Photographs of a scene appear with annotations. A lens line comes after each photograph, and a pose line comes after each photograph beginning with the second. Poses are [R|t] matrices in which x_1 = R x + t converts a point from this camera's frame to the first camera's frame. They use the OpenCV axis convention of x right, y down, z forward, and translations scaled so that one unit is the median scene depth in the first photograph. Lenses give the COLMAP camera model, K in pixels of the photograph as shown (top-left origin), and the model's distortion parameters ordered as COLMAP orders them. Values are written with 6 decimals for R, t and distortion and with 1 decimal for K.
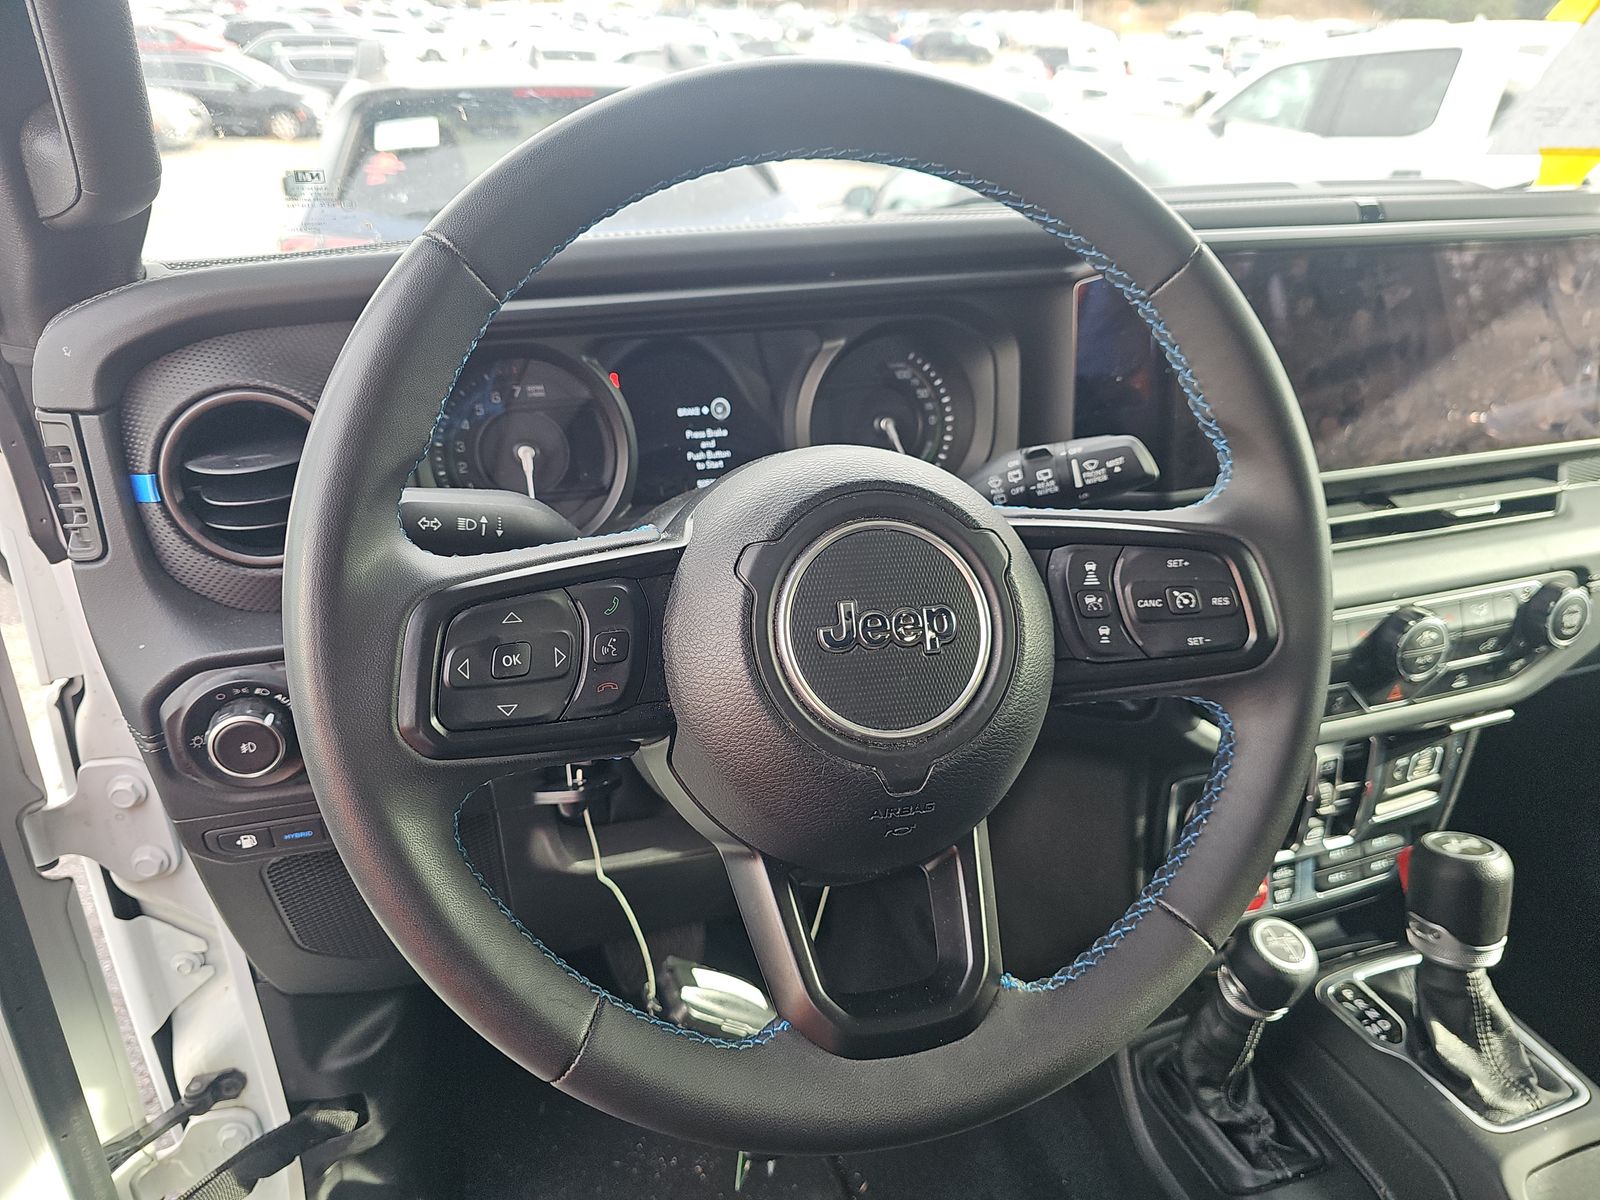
lens RADIAL K [[1070.7, 0, 800.0], [0, 1070.7, 600.0], [0, 0, 1]] dist [0.001725, -0.002727]
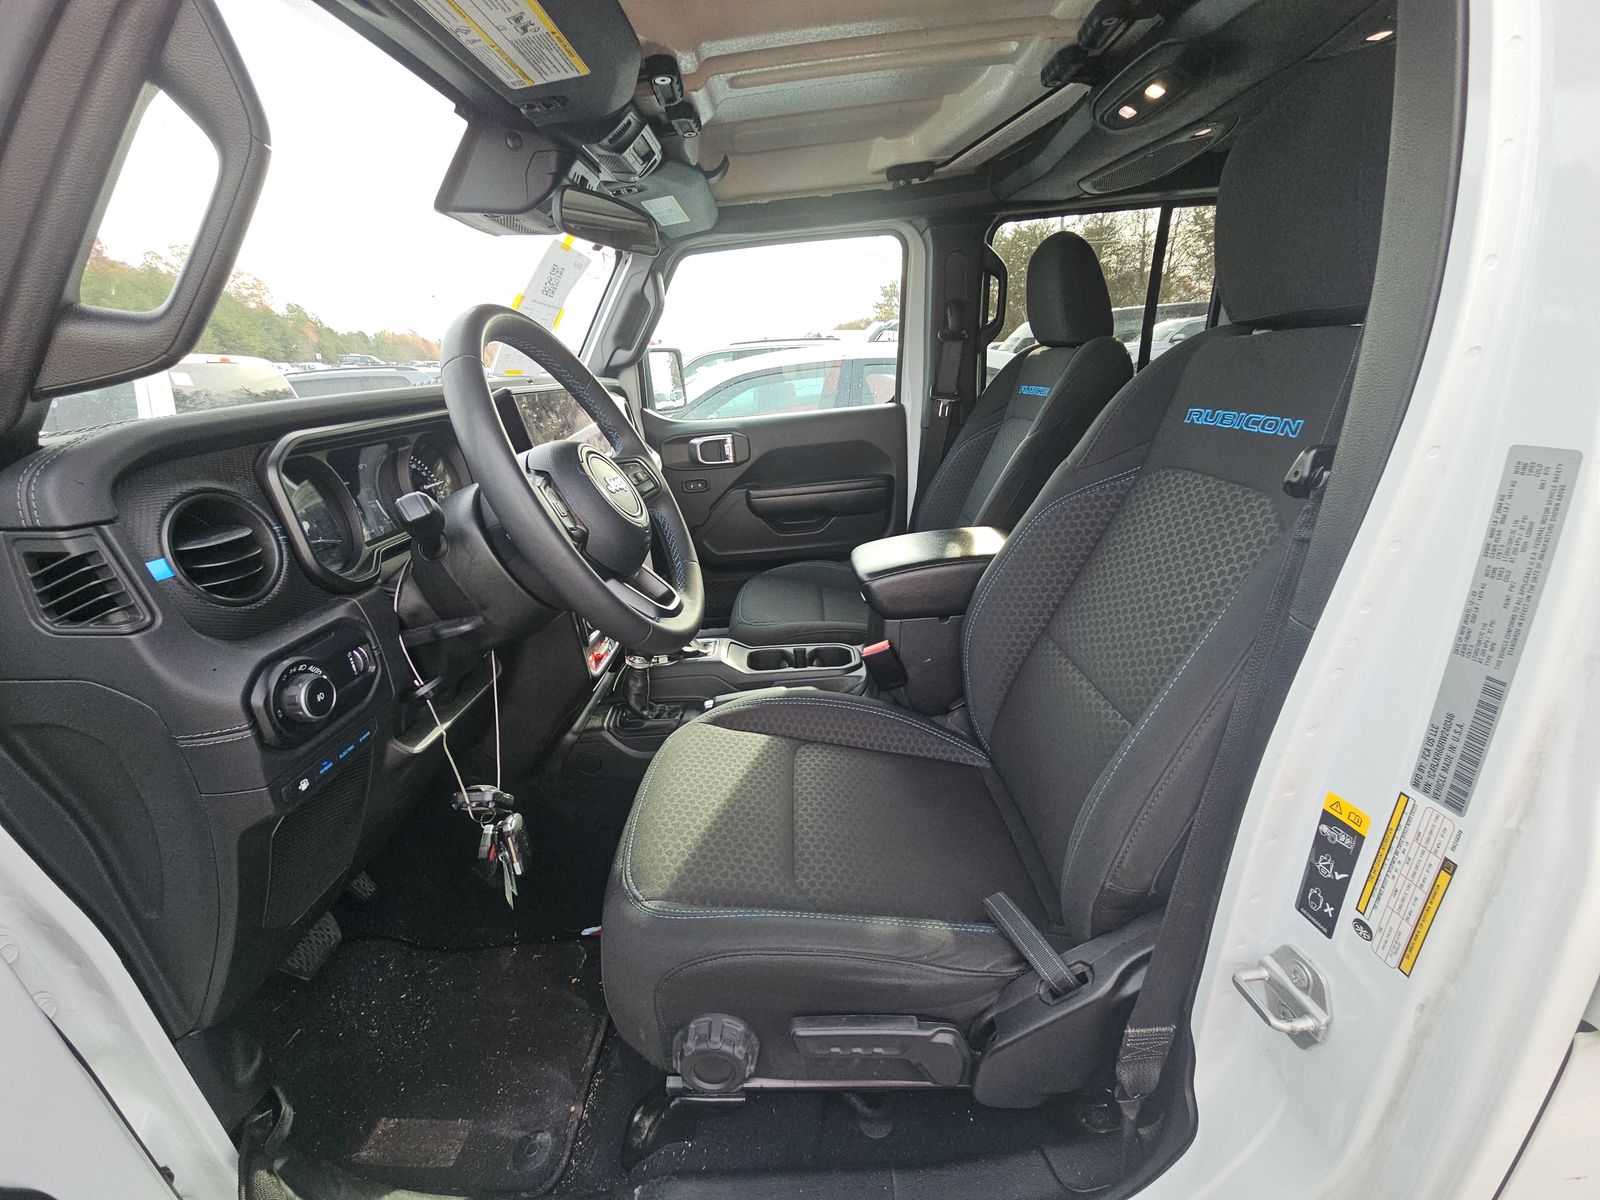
lens RADIAL K [[656.8, 0, 800.0], [0, 656.8, 600.0], [0, 0, 1]] dist [-0.003008, -0.000501]
pose [[0.304401, -0.337425, 0.890777, -0.846152], [0.454277, 0.873383, 0.175598, 0.124920], [-0.837241, 0.351207, 0.419143, -0.062569]]
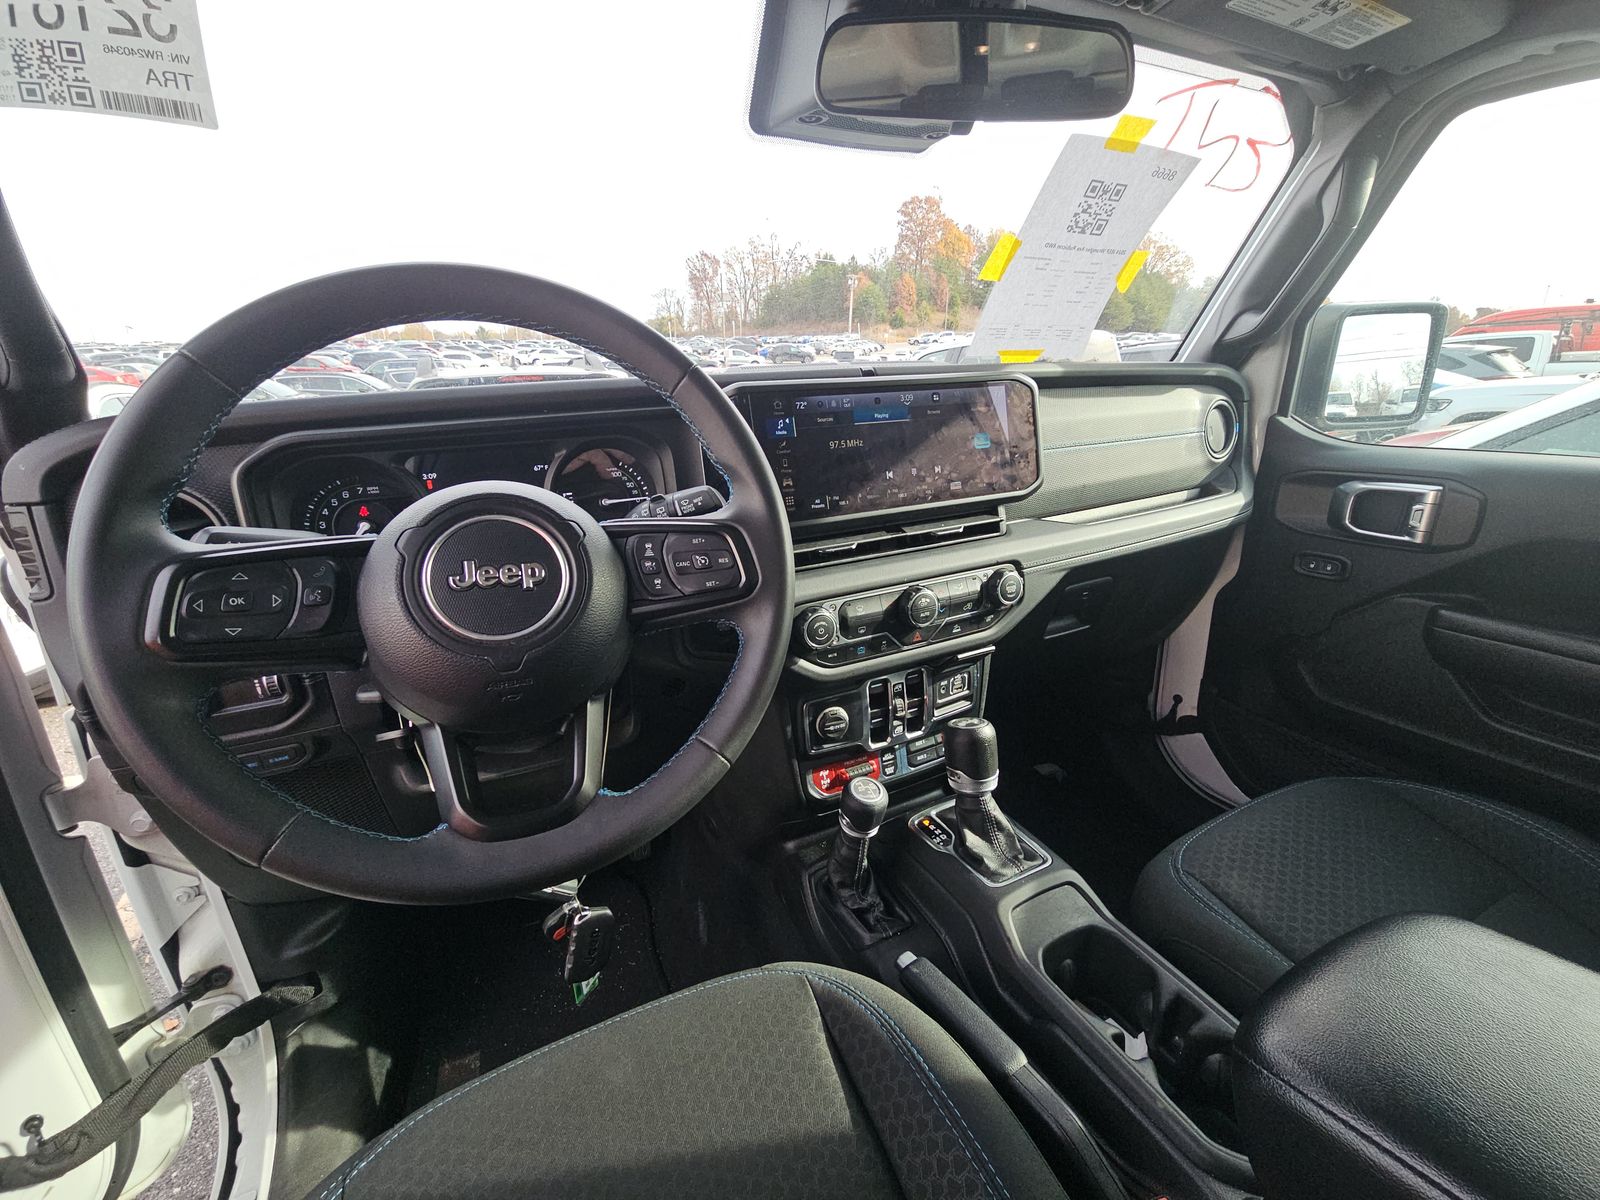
lens RADIAL K [[656.8, 0, 800.0], [0, 656.8, 600.0], [0, 0, 1]] dist [-0.003008, -0.000501]
pose [[0.990794, -0.075824, 0.112152, 0.242416], [0.087592, 0.990710, -0.104023, 0.118109], [-0.103223, 0.112889, 0.988231, -0.047115]]
